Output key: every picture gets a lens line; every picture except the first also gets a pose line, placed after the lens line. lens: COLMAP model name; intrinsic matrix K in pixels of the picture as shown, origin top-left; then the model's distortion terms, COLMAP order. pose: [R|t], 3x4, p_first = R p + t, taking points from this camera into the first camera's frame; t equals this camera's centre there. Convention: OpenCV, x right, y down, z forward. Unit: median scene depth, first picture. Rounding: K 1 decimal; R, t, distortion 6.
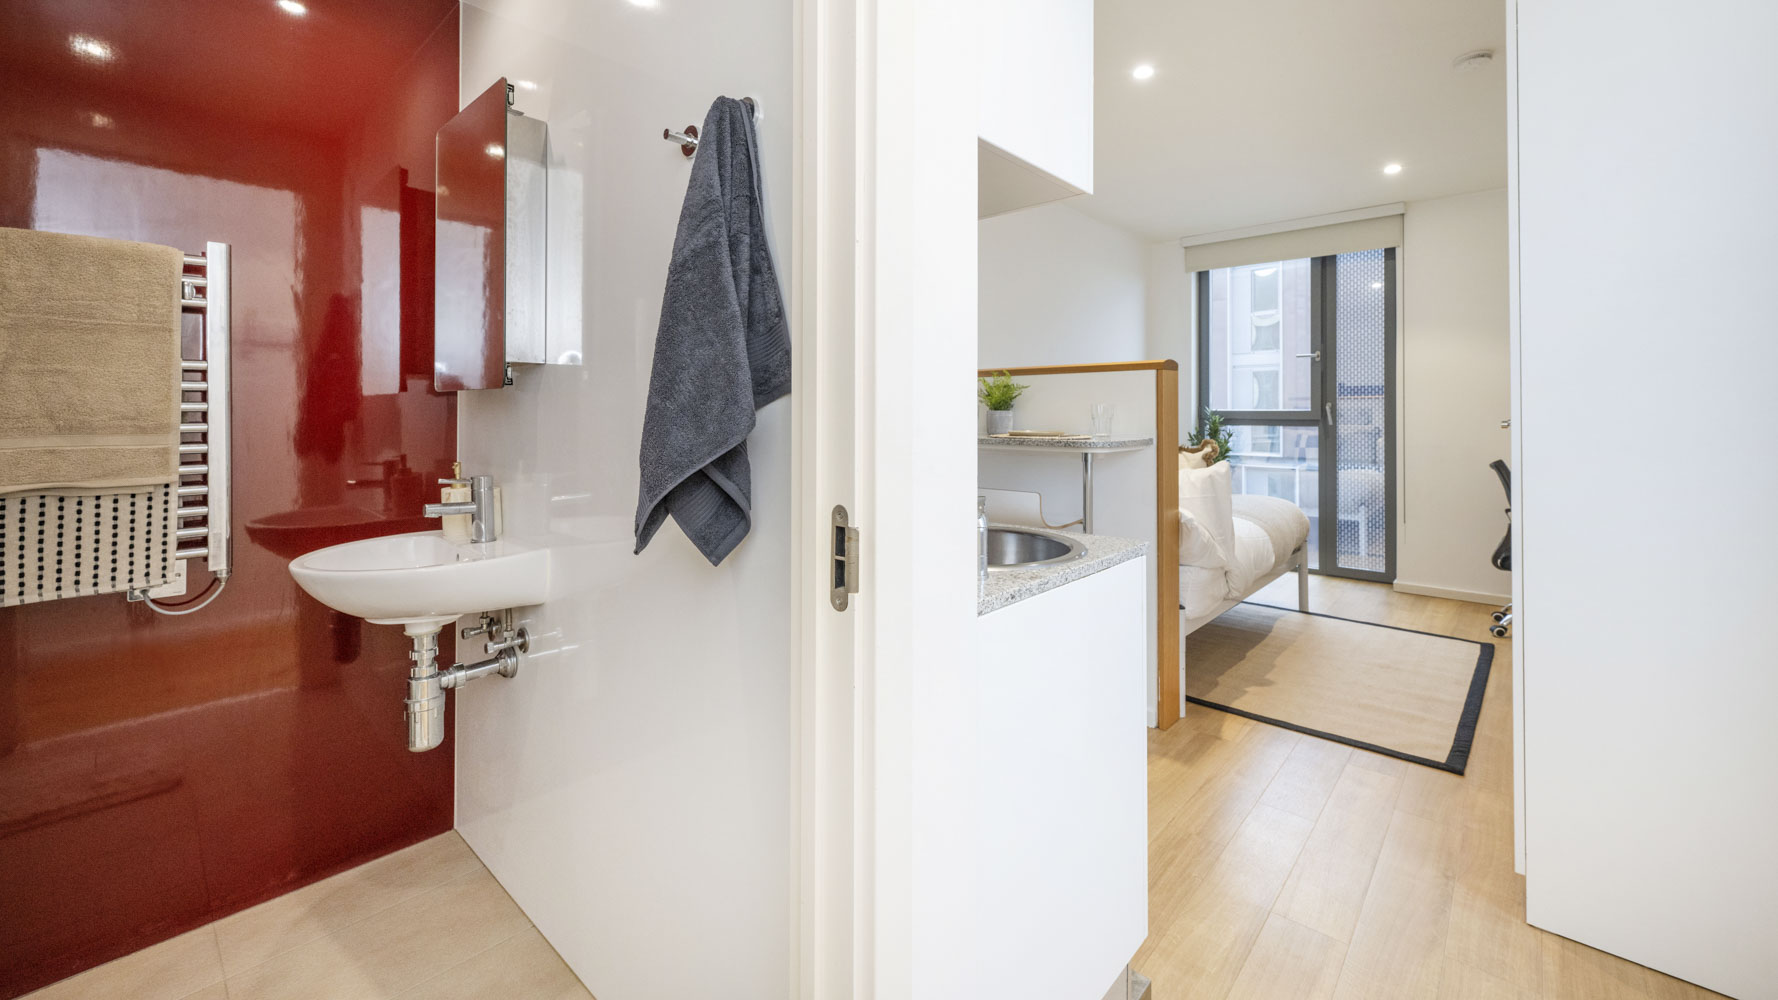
lens RADIAL K [[707.6, 0, 885.4], [0, 707.6, 405.6], [0, 0, 1]] dist [-0.000148, 0.000080]
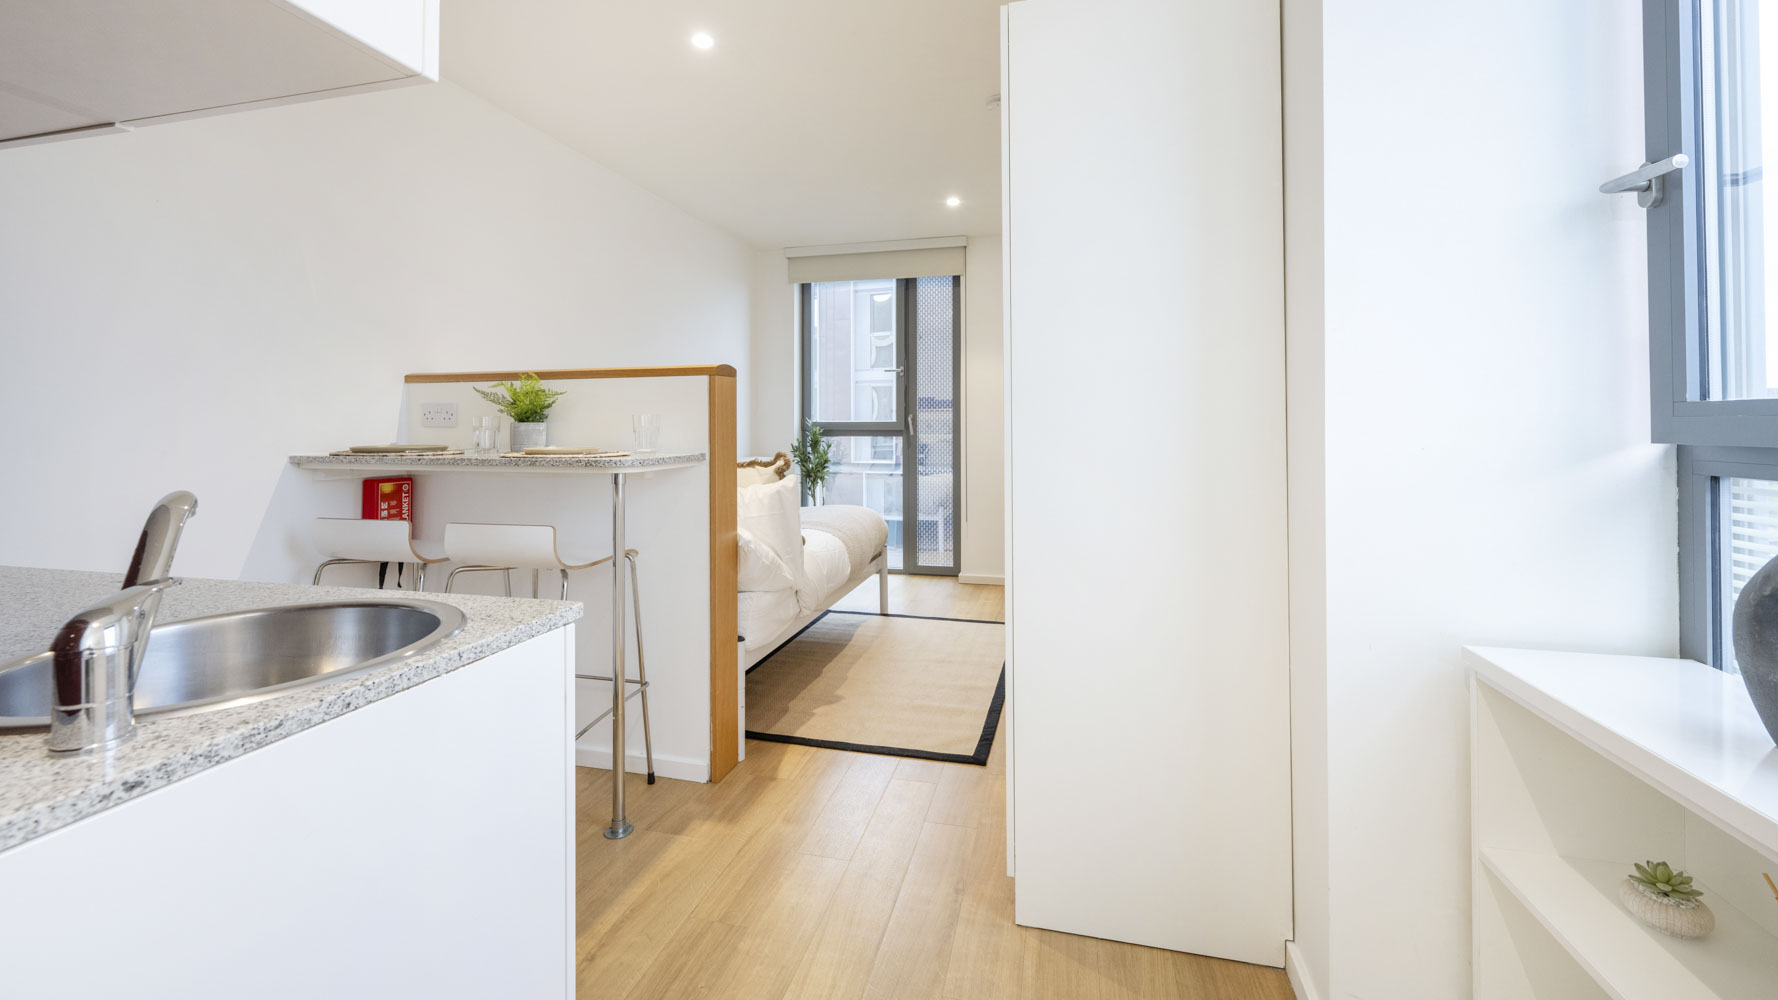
lens RADIAL K [[710.9, 0, 888.0], [0, 710.9, 418.4], [0, 0, 1]] dist [0.000620, 0.000124]
pose [[0.881363, -0.001590, 0.472436, 0.142250], [0.001571, 0.999999, 0.000435, 0.002609], [-0.472436, 0.000359, 0.881365, 0.100544]]
